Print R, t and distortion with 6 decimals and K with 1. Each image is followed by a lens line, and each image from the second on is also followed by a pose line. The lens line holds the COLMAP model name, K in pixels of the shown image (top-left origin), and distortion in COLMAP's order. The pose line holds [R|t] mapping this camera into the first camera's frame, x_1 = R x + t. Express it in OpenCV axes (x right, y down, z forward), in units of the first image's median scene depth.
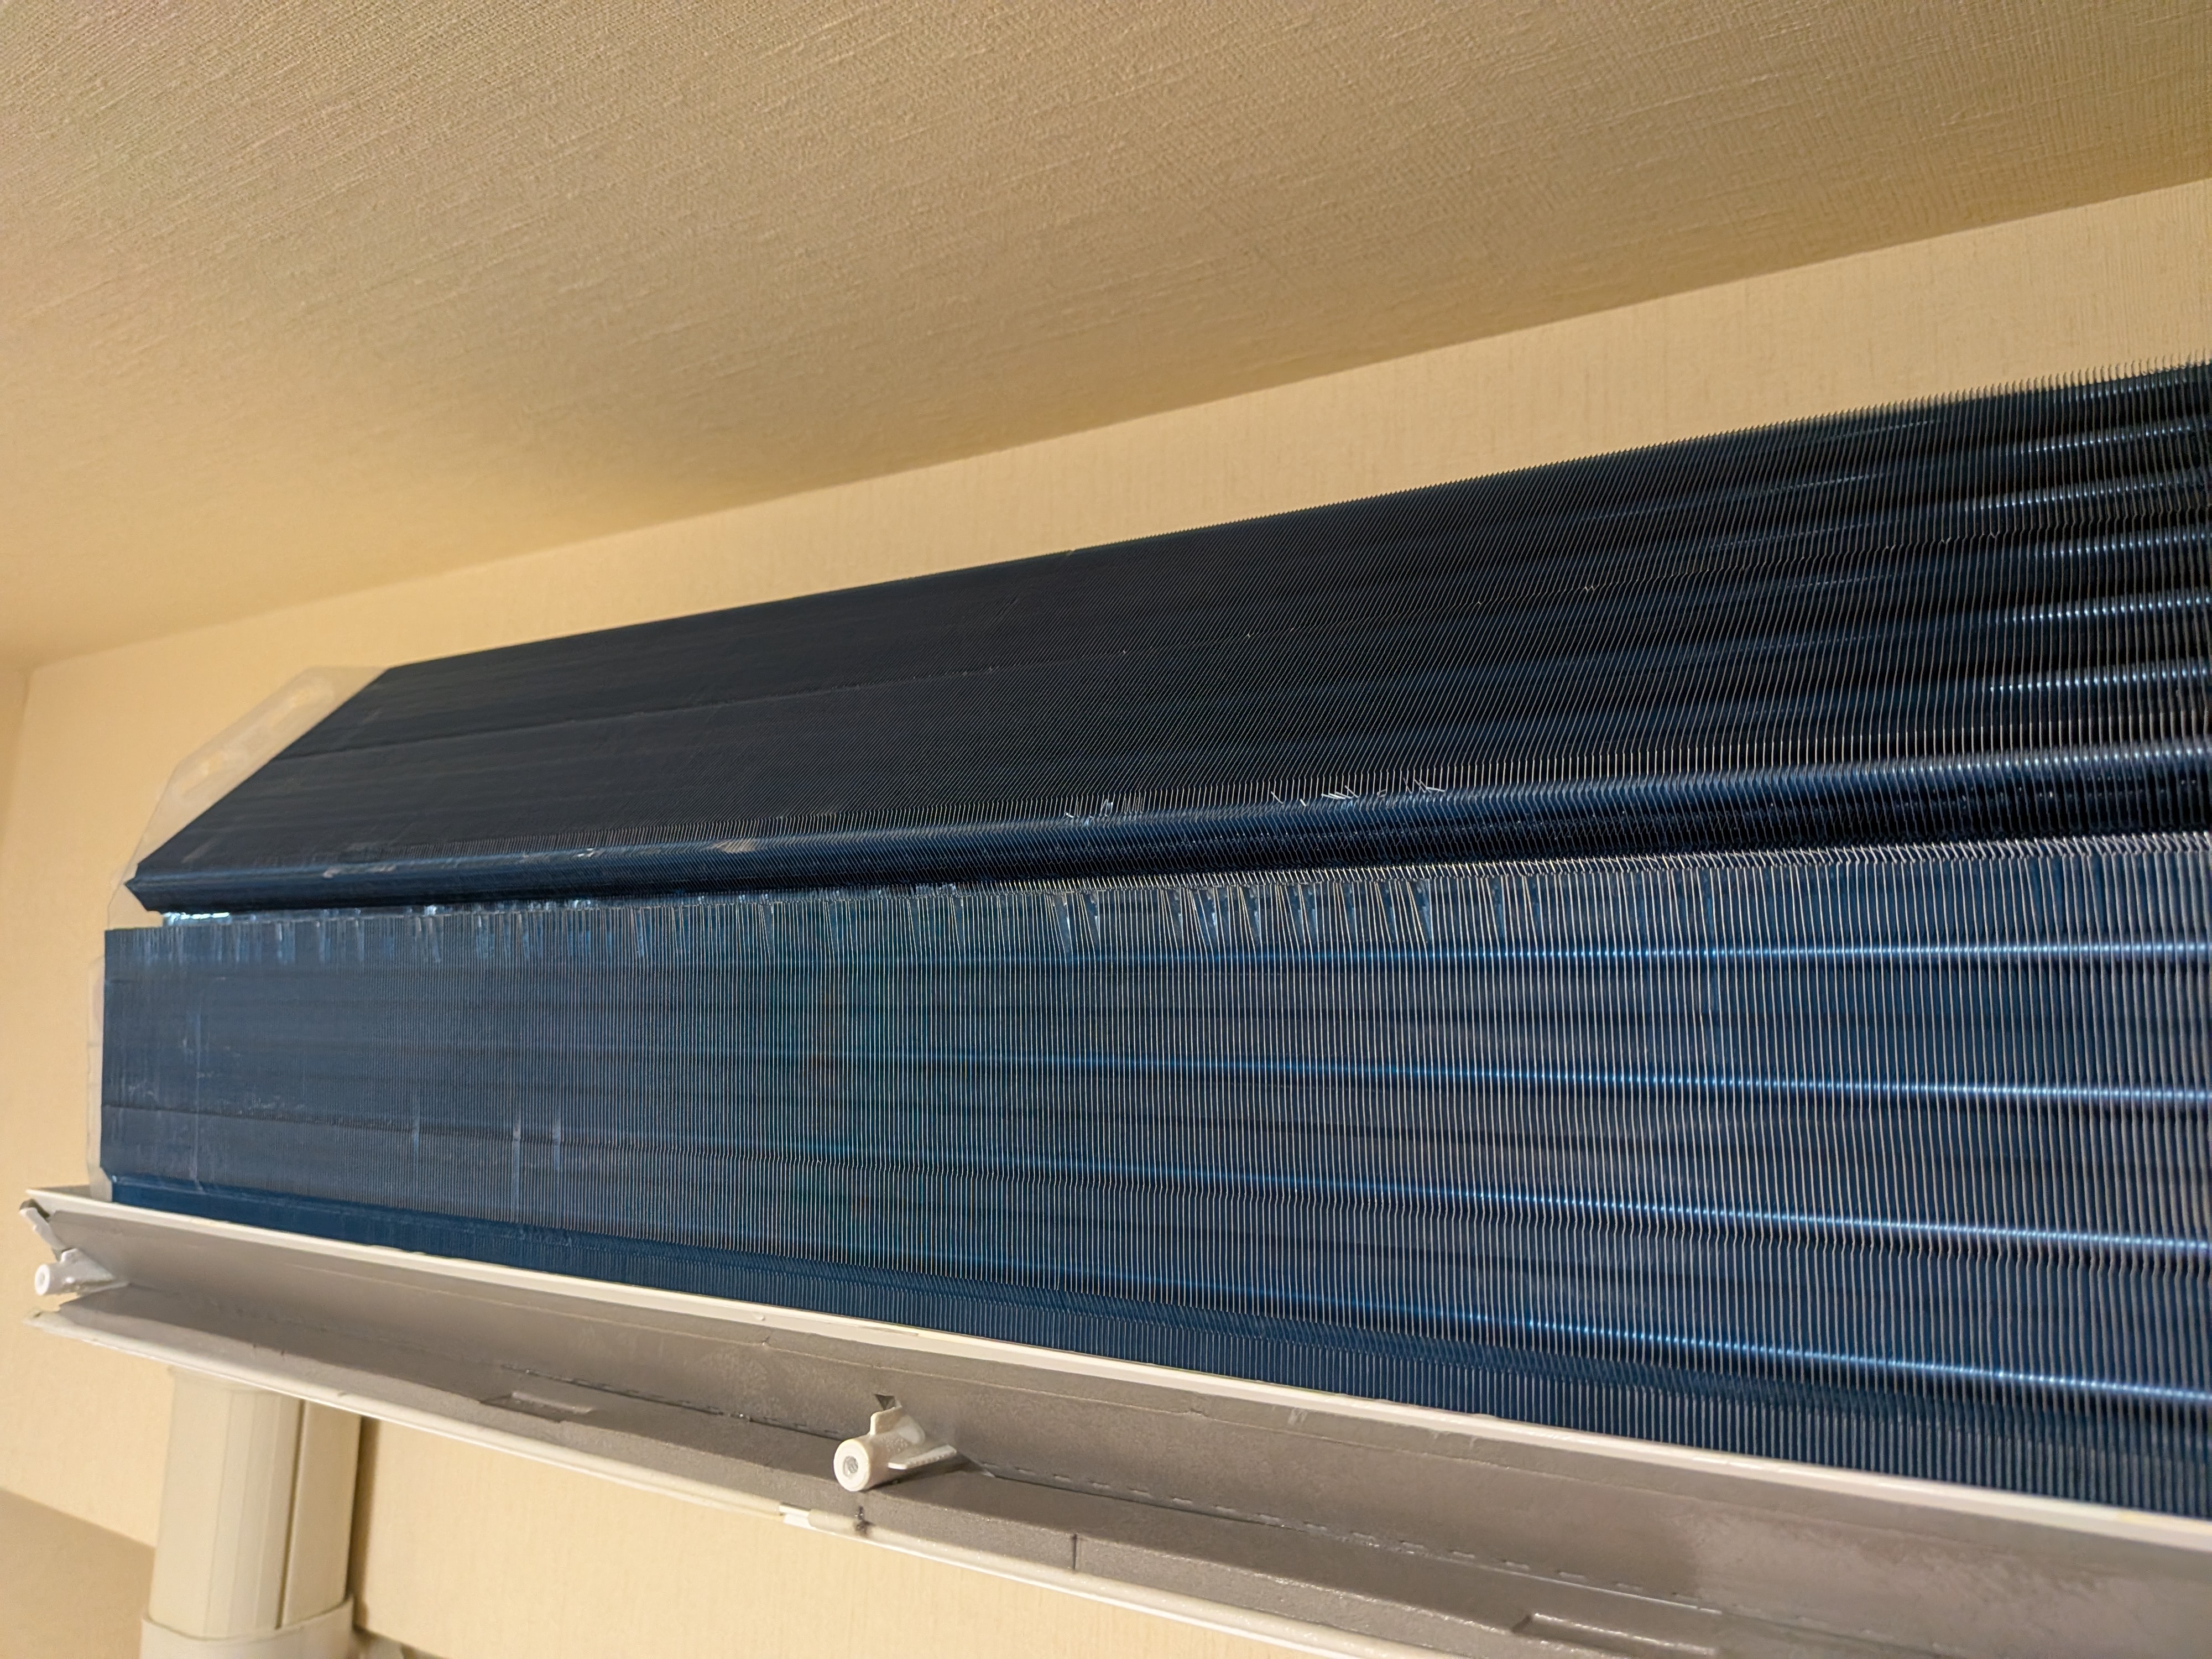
lens RADIAL K [[1572.0, 0, 1115.2], [0, 1572.0, 813.4], [0, 0, 1]] dist [0.013554, -0.015013]
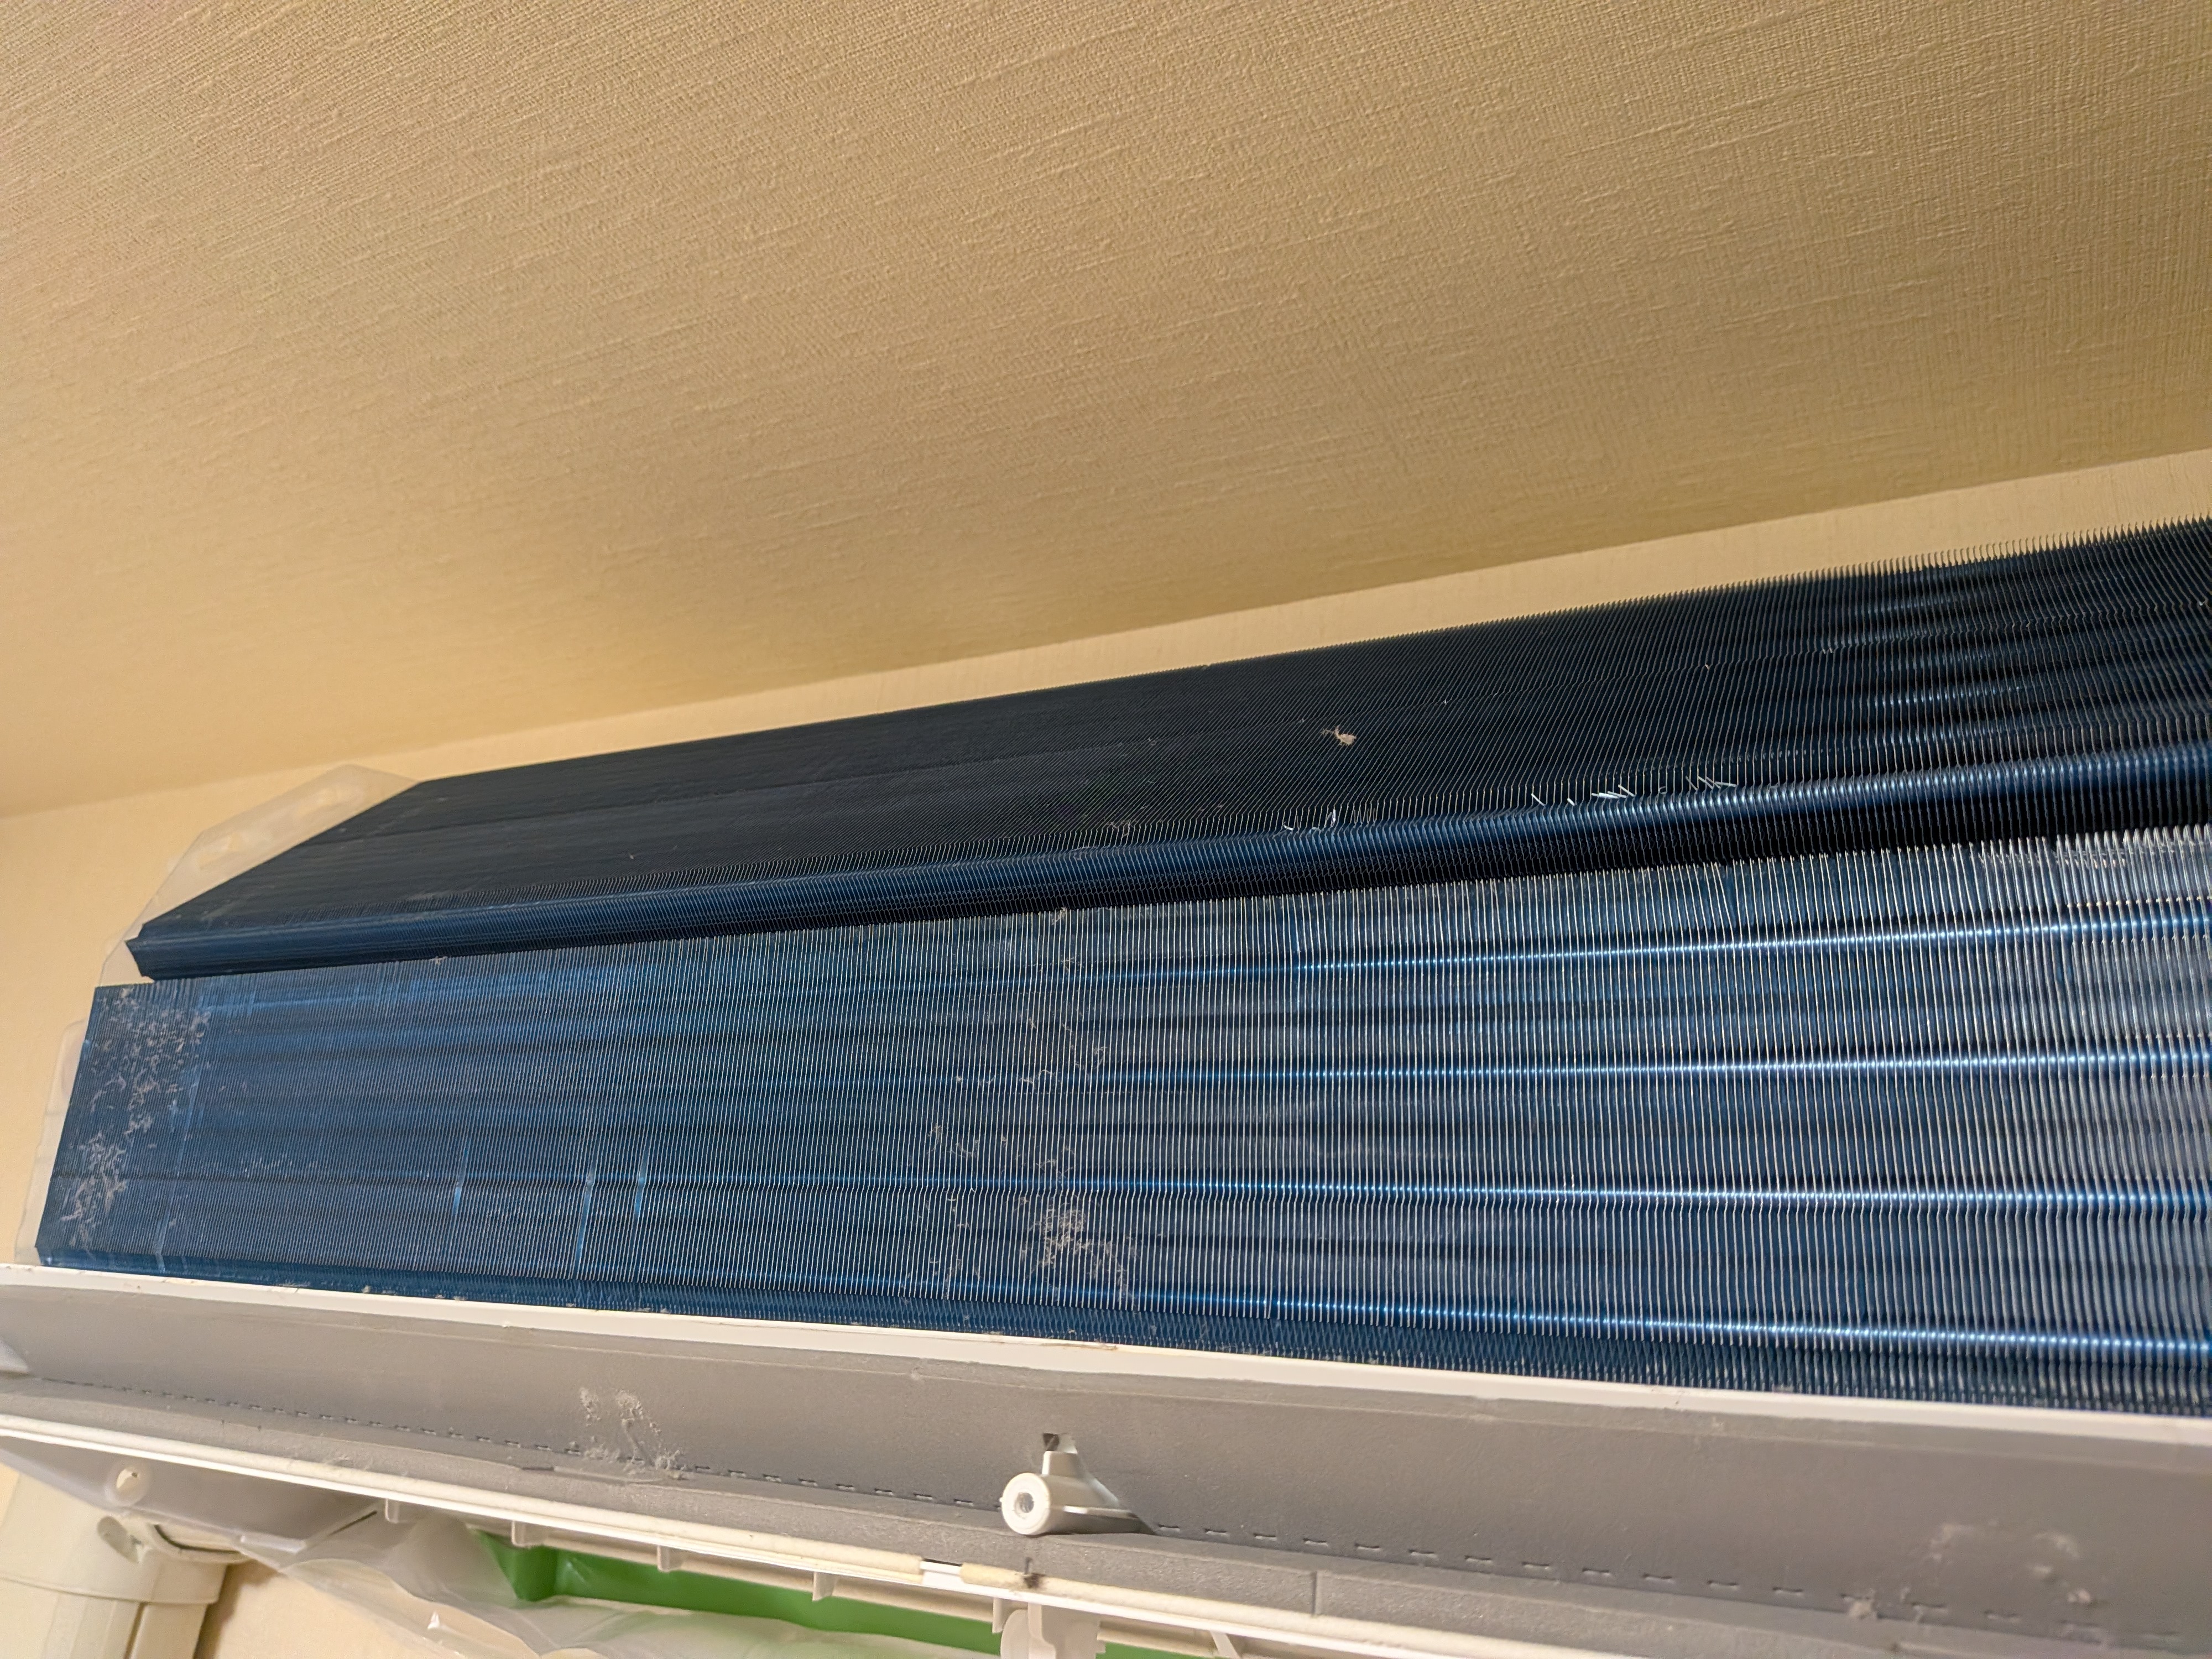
lens RADIAL K [[1572.0, 0, 1098.3], [0, 1572.0, 828.9], [0, 0, 1]] dist [0.013554, -0.015013]
pose [[0.993457, 0.101599, 0.052155, -0.143742], [-0.088537, 0.973641, -0.210201, 0.156740], [-0.072136, 0.204208, 0.976266, 0.047009]]
